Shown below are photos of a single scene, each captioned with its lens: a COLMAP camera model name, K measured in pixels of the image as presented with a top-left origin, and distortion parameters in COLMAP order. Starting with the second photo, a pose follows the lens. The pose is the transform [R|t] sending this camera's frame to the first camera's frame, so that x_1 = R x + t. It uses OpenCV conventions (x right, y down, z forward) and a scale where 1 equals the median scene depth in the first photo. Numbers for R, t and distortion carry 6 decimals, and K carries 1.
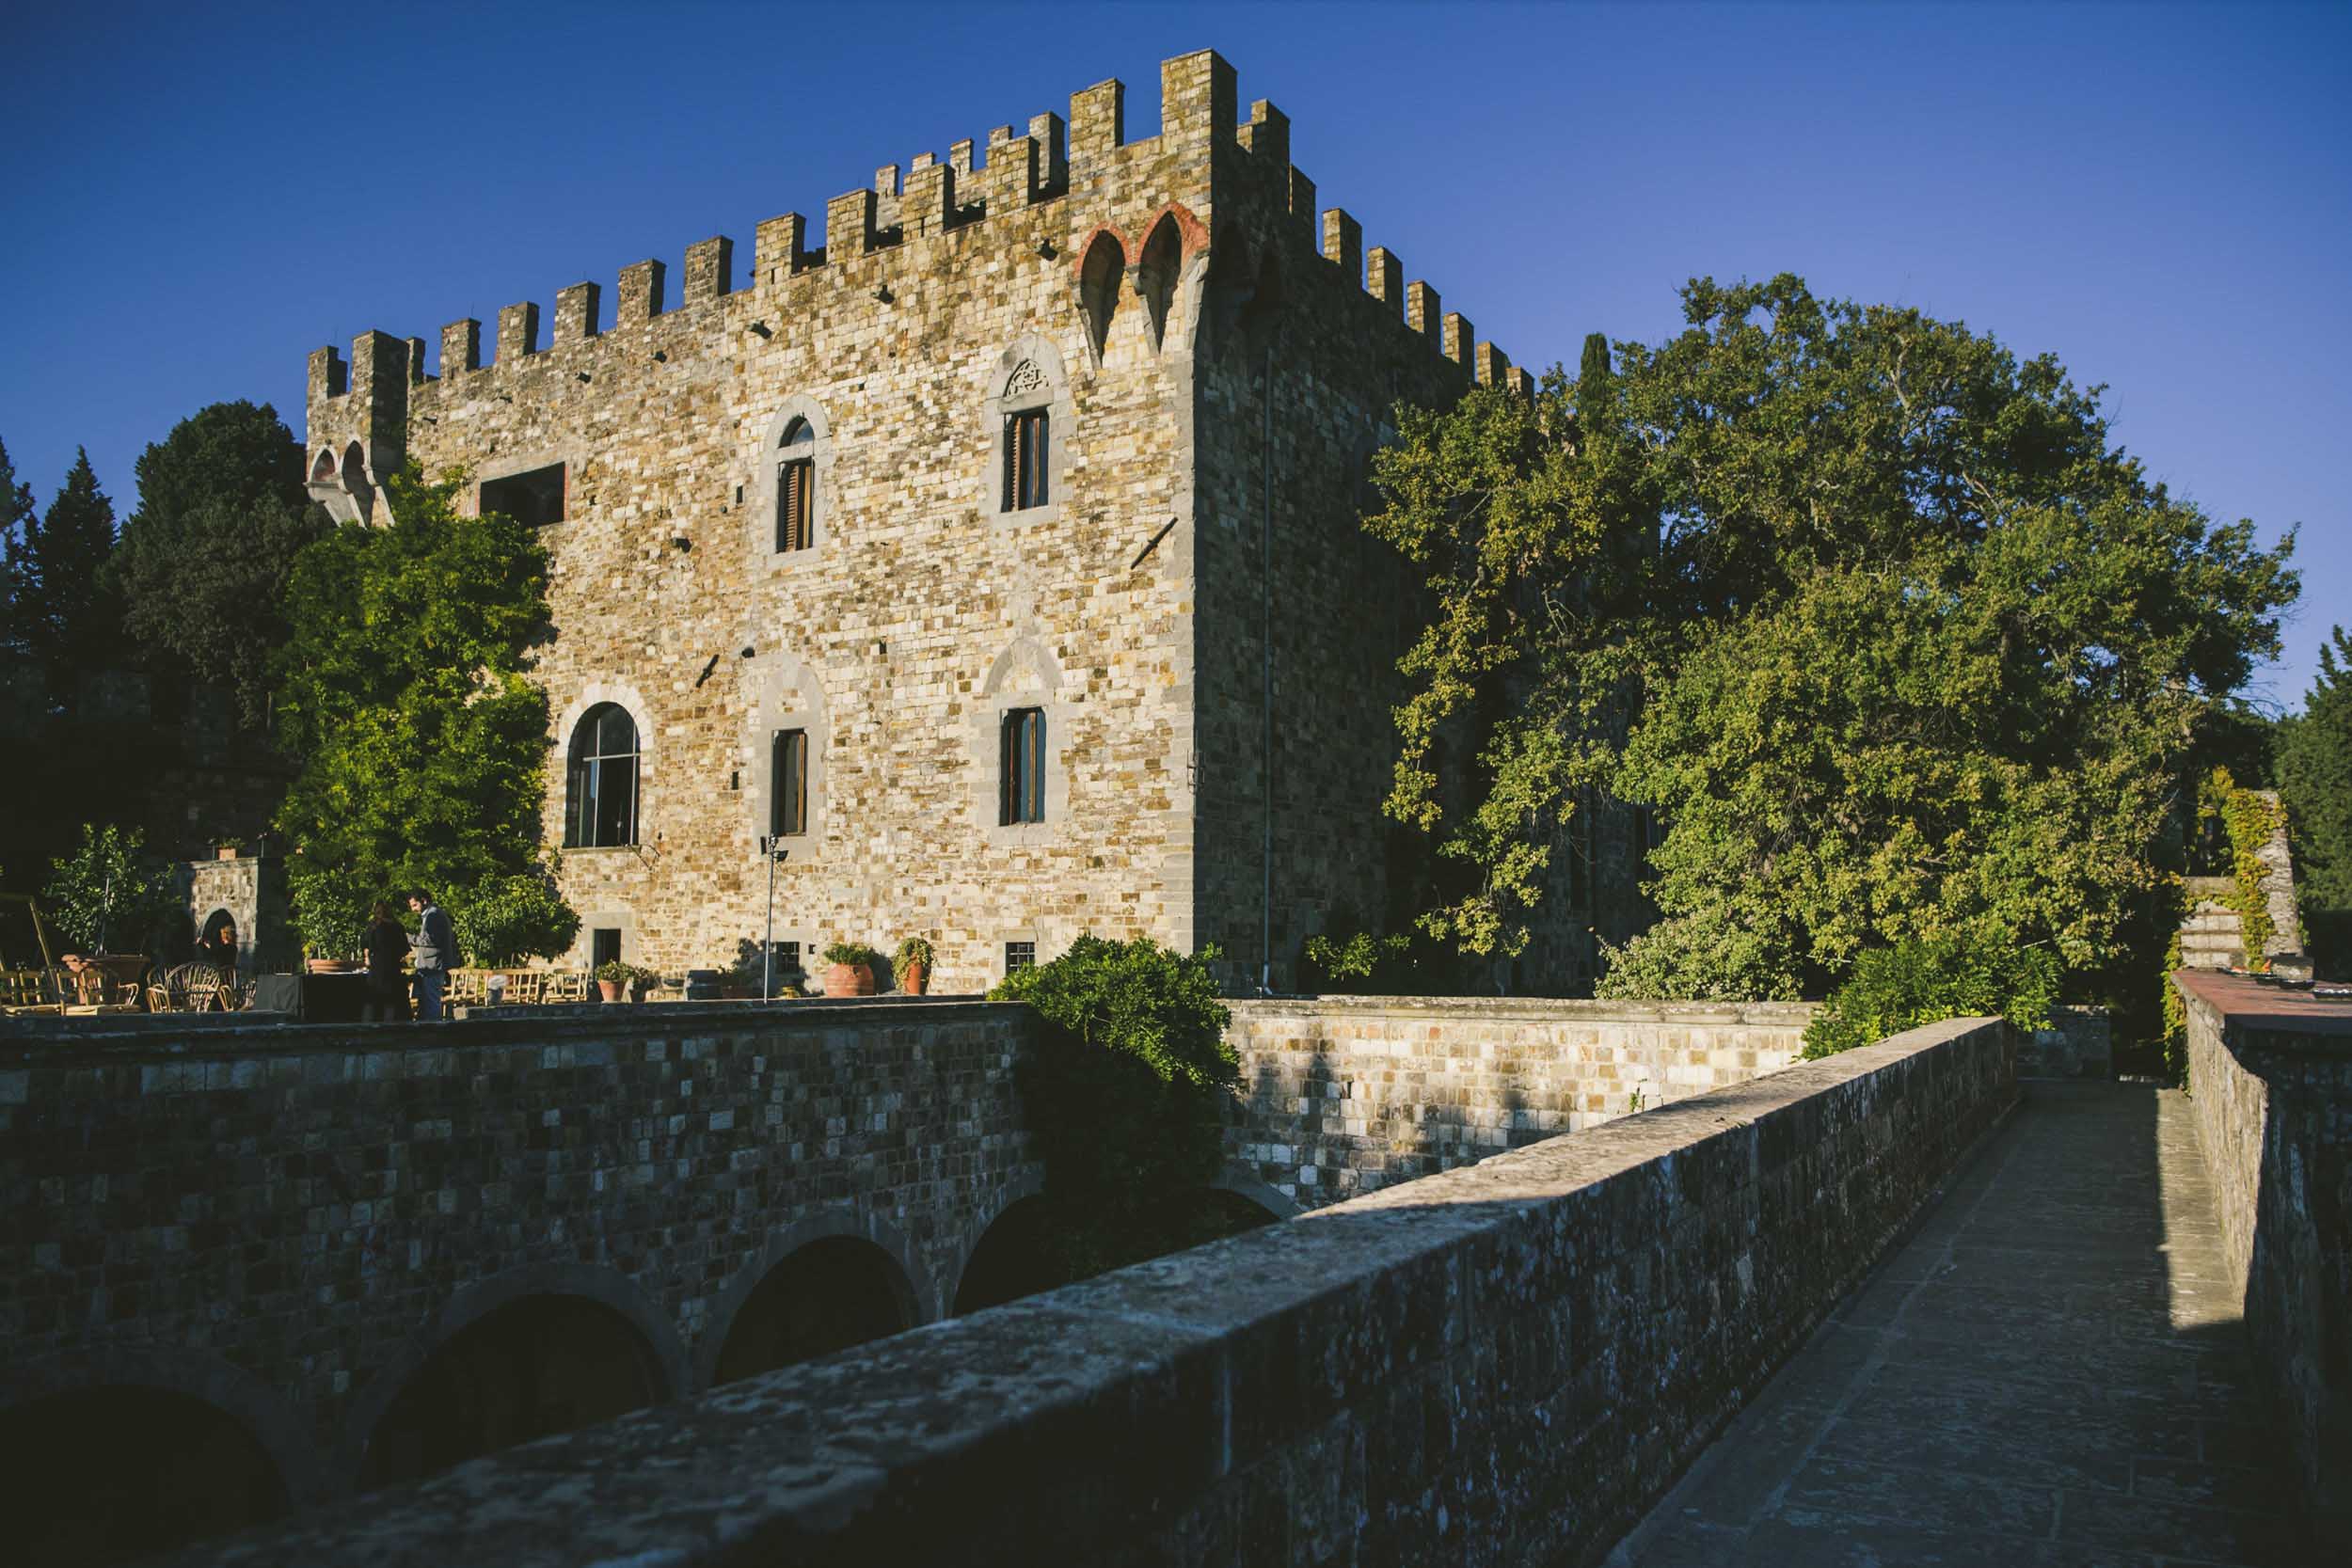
lens RADIAL K [[1605.5, 0, 1184.7], [0, 1605.5, 791.7], [0, 0, 1]] dist [-0.048872, 0.010305]
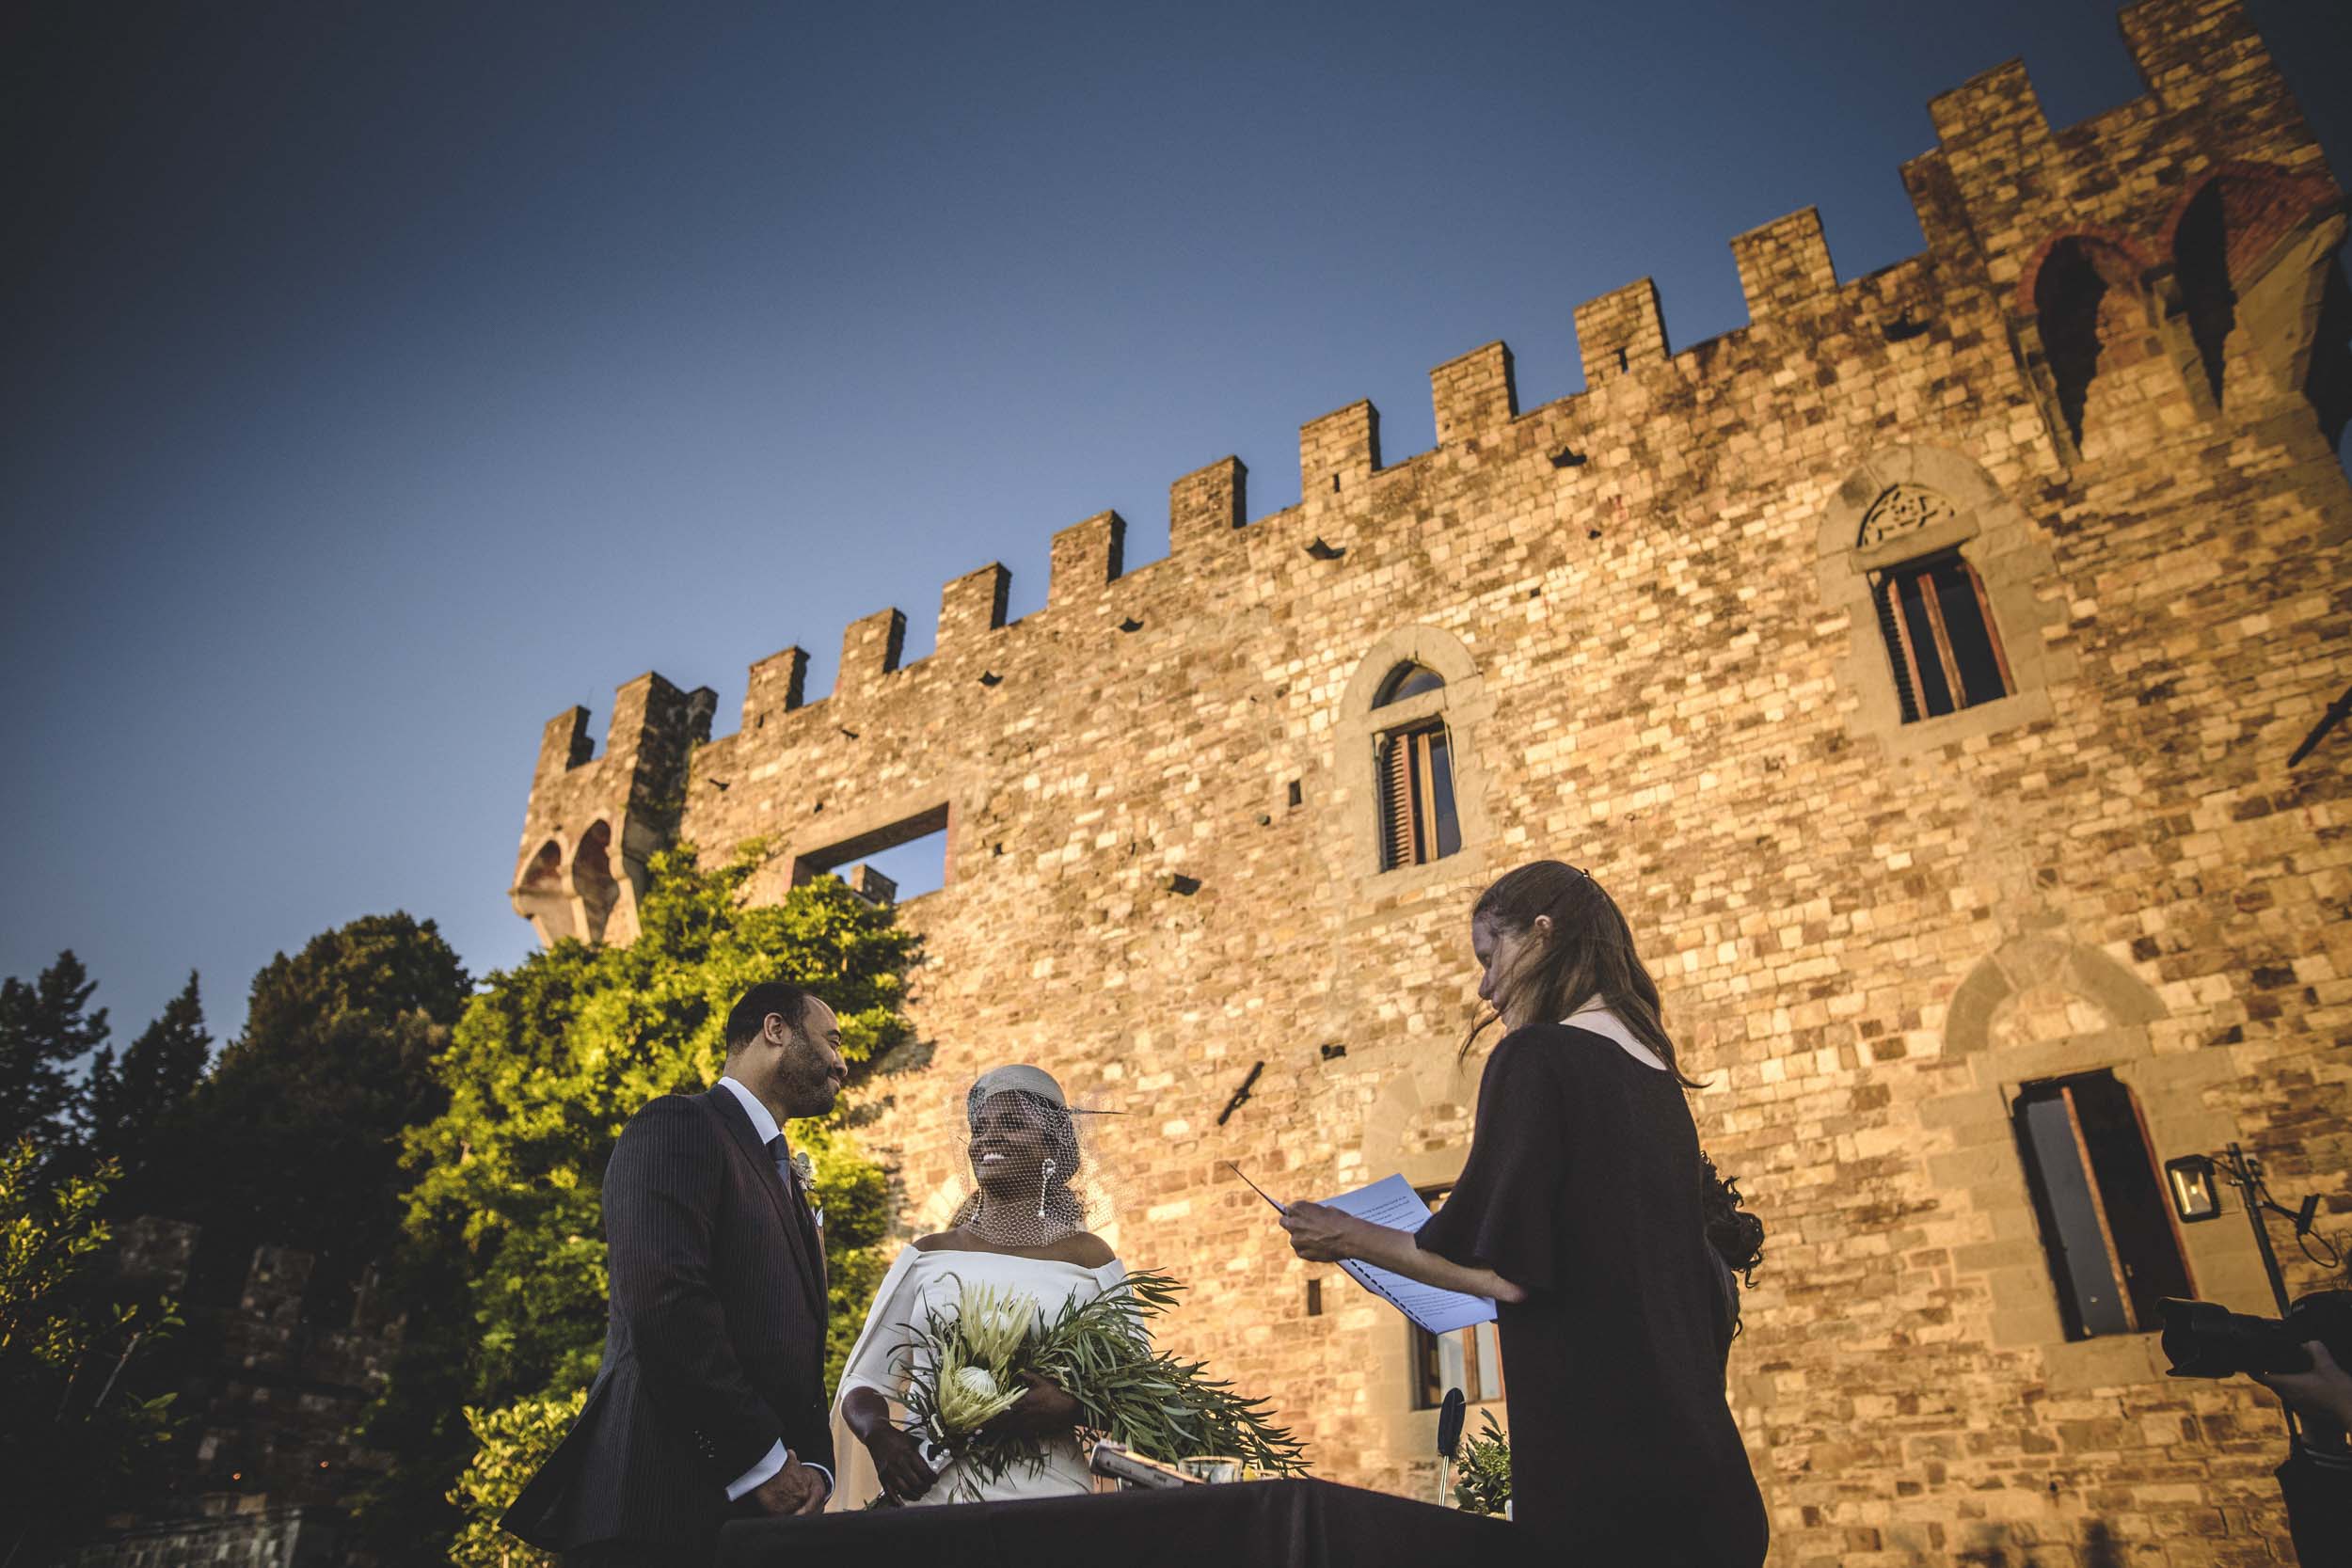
lens RADIAL K [[1614.8, 0, 1198.6], [0, 1614.8, 776.6], [0, 0, 1]] dist [-0.054523, 0.044002]
pose [[0.999019, -0.011799, -0.042690, -0.302897], [-0.007789, 0.902037, -0.431588, 0.065341], [0.043601, 0.431497, 0.901060, 0.490626]]
